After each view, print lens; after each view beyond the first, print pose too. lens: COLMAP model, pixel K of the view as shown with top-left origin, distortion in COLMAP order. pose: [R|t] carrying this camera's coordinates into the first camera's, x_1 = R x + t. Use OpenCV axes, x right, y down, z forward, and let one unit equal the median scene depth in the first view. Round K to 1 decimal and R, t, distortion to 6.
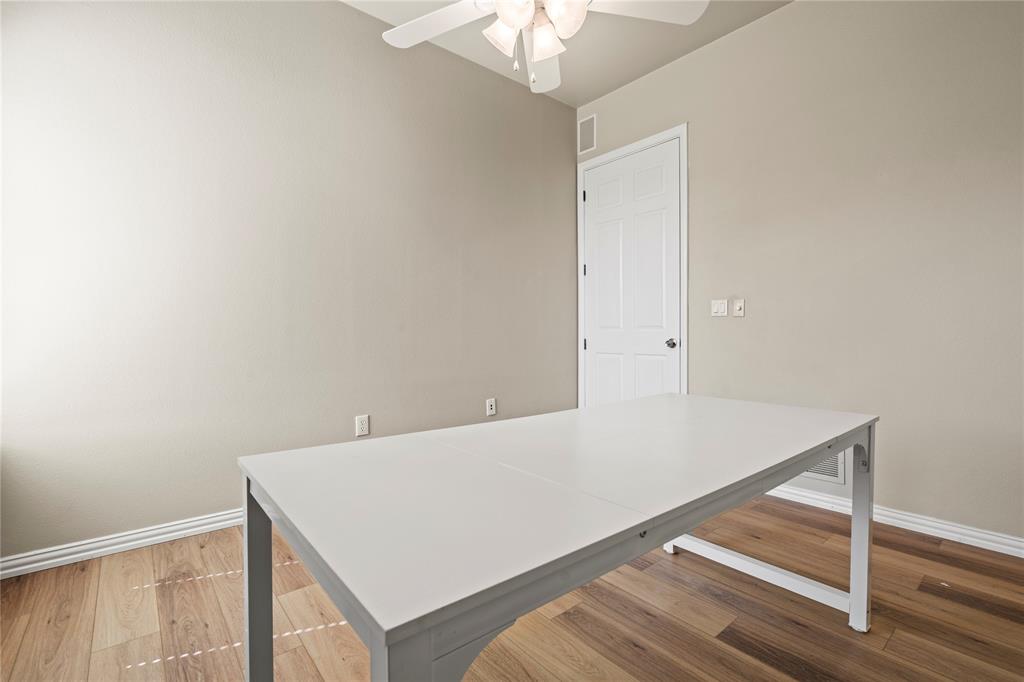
lens RADIAL K [[469.1, 0, 503.8], [0, 469.1, 336.2], [0, 0, 1]] dist [-0.004911, 0.002572]
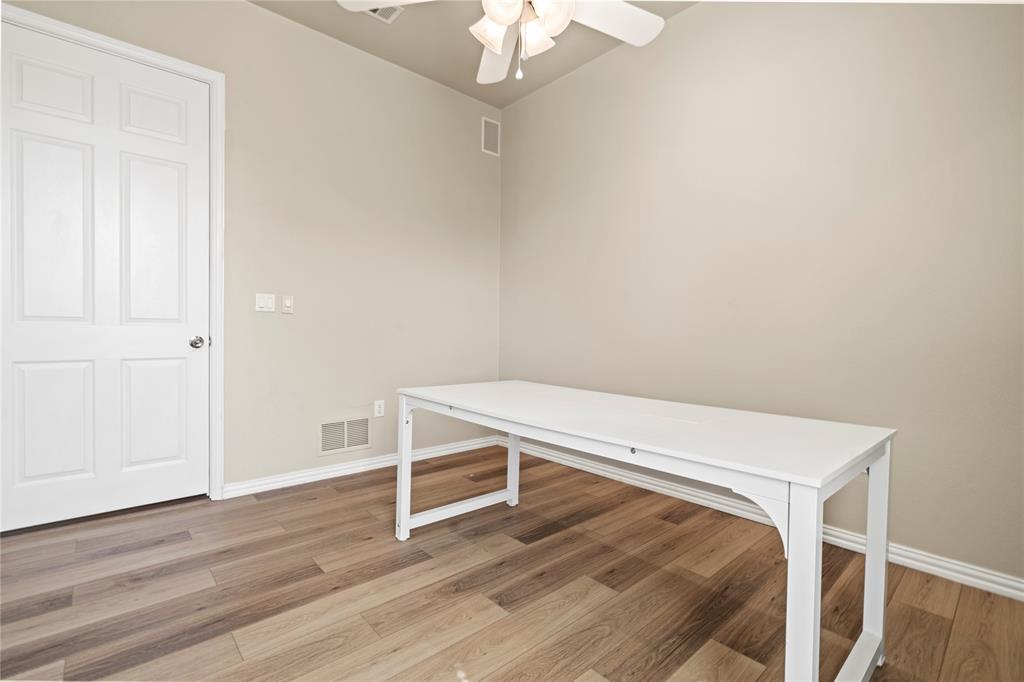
lens RADIAL K [[469.1, 0, 506.0], [0, 469.1, 343.3], [0, 0, 1]] dist [-0.004911, 0.002572]
pose [[-0.038225, -0.020596, 0.999057, -0.692418], [0.000513, 0.999787, 0.020631, 0.001597], [-0.999269, 0.001301, -0.038207, 0.809678]]
